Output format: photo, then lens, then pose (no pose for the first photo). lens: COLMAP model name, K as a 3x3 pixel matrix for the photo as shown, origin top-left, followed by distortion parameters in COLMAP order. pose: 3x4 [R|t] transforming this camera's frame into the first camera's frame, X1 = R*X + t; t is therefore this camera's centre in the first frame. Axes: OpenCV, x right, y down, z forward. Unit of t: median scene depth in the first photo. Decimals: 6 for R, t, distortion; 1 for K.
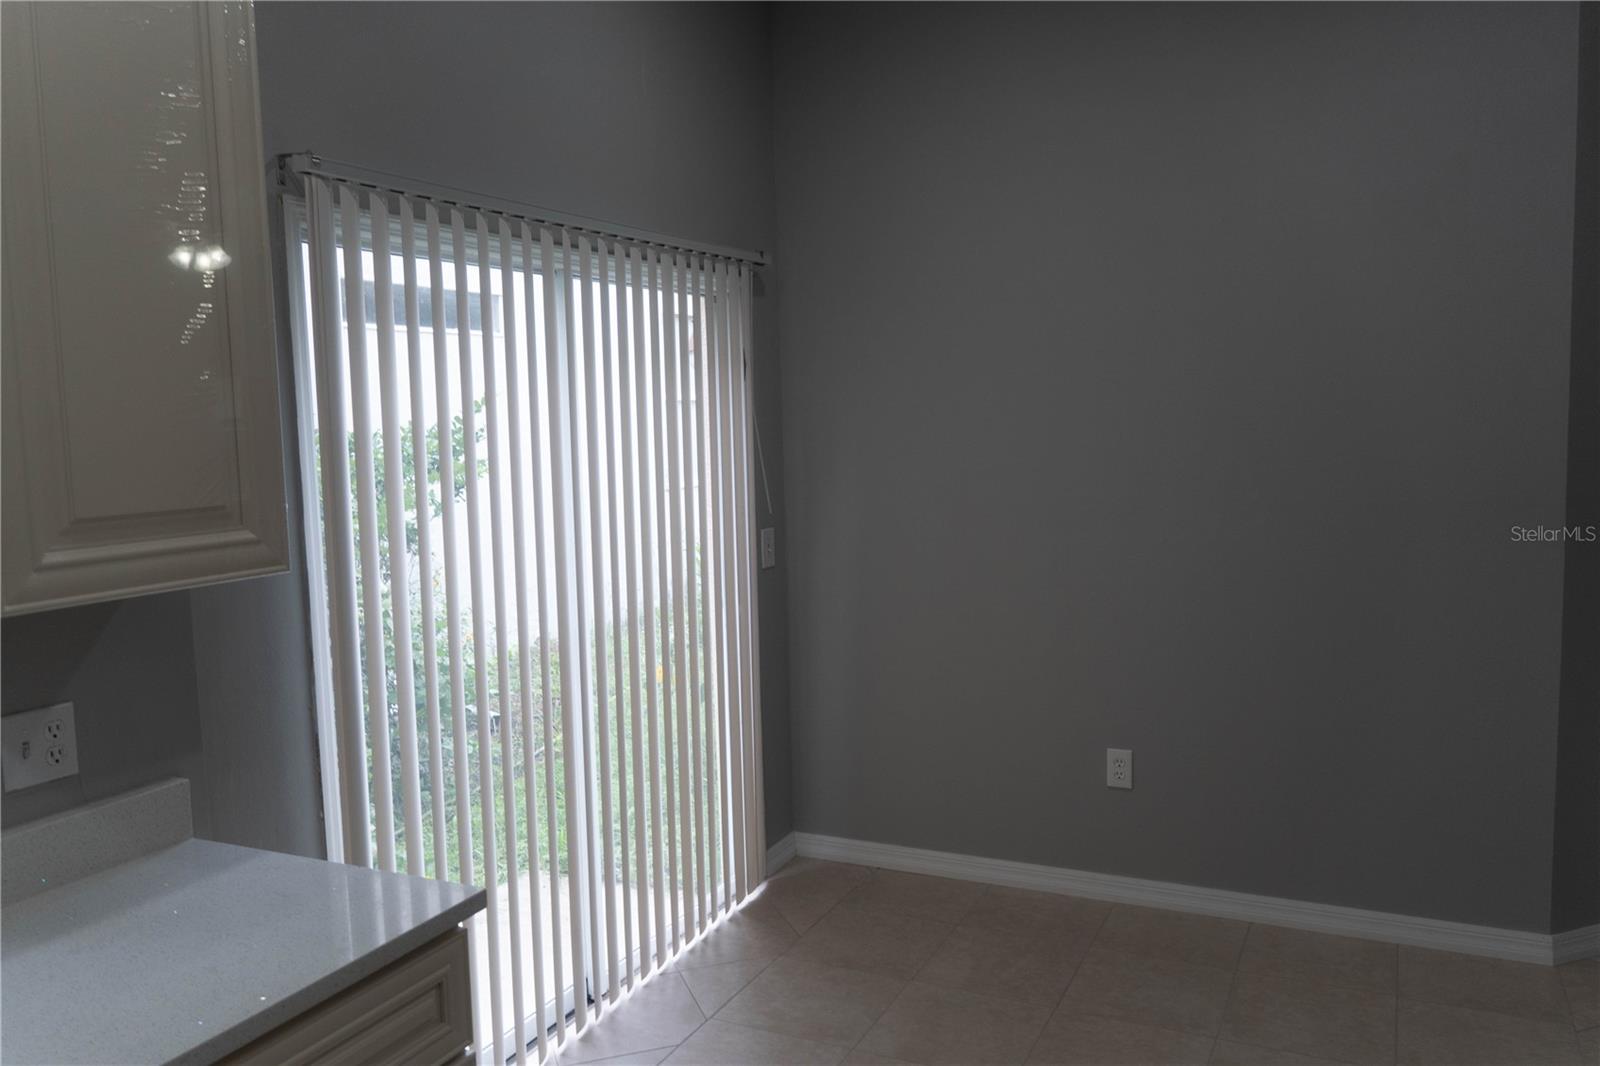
lens RADIAL K [[1201.0, 0, 800.0], [0, 1201.0, 533.0], [0, 0, 1]] dist [-0.003311, -0.001912]
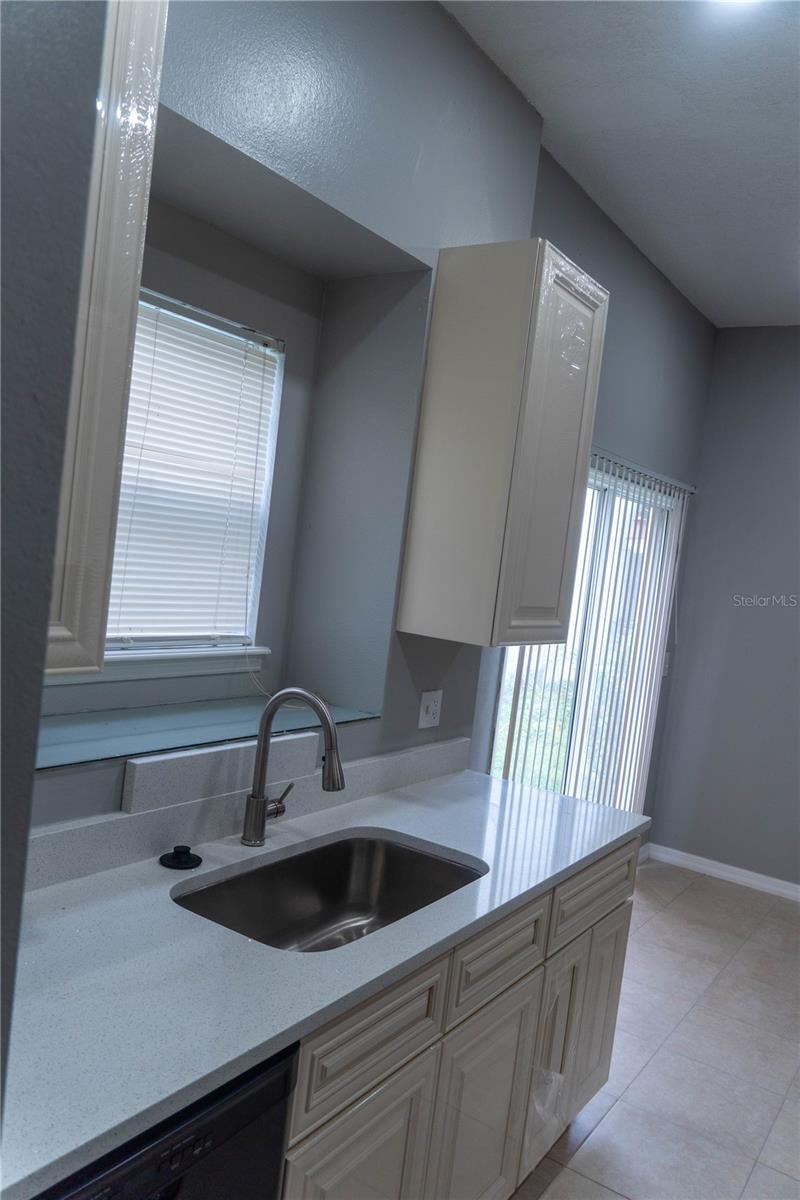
lens RADIAL K [[900.8, 0, 400.0], [0, 900.8, 600.0], [0, 0, 1]] dist [-0.003311, -0.001912]
pose [[0.981881, 0.154935, -0.109108, -0.536890], [-0.159697, 0.986498, -0.036298, 0.058345], [0.102011, 0.053064, 0.993367, -0.513510]]
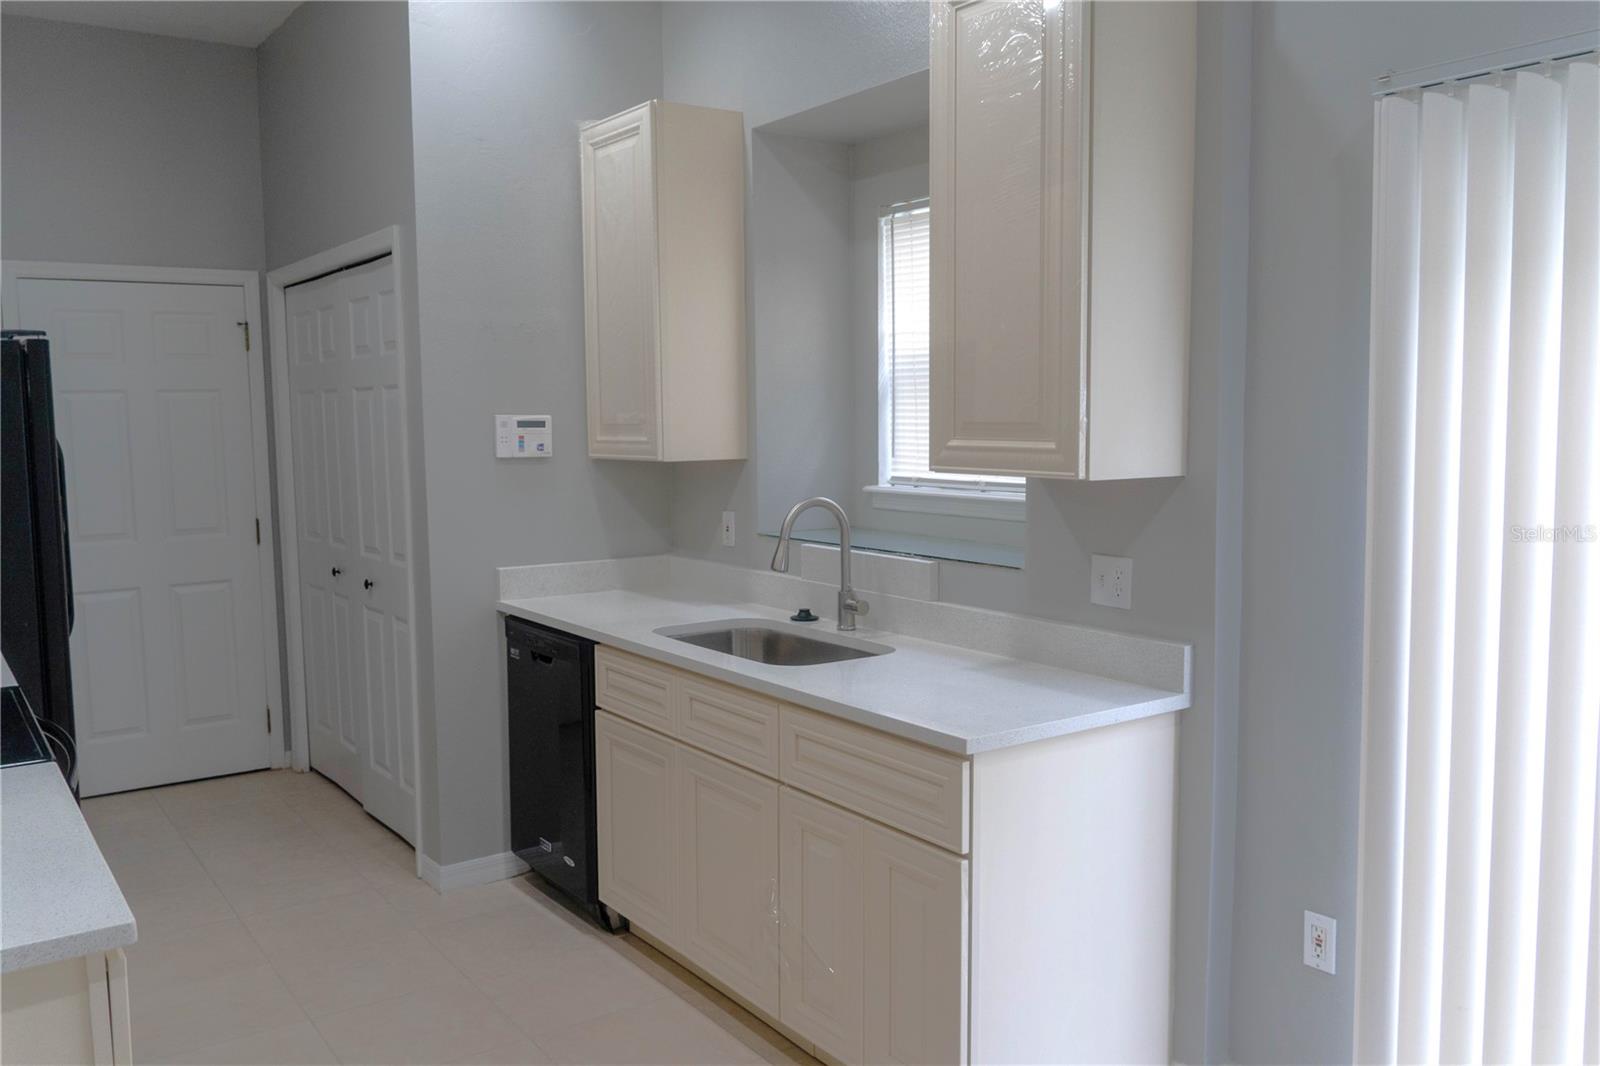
lens RADIAL K [[1201.0, 0, 800.0], [0, 1201.0, 533.0], [0, 0, 1]] dist [-0.003311, -0.001912]
pose [[-0.448302, 0.122891, -0.885395, 0.828846], [-0.065559, 0.983317, 0.169677, -0.105899], [0.891475, 0.134112, -0.432766, 1.263518]]
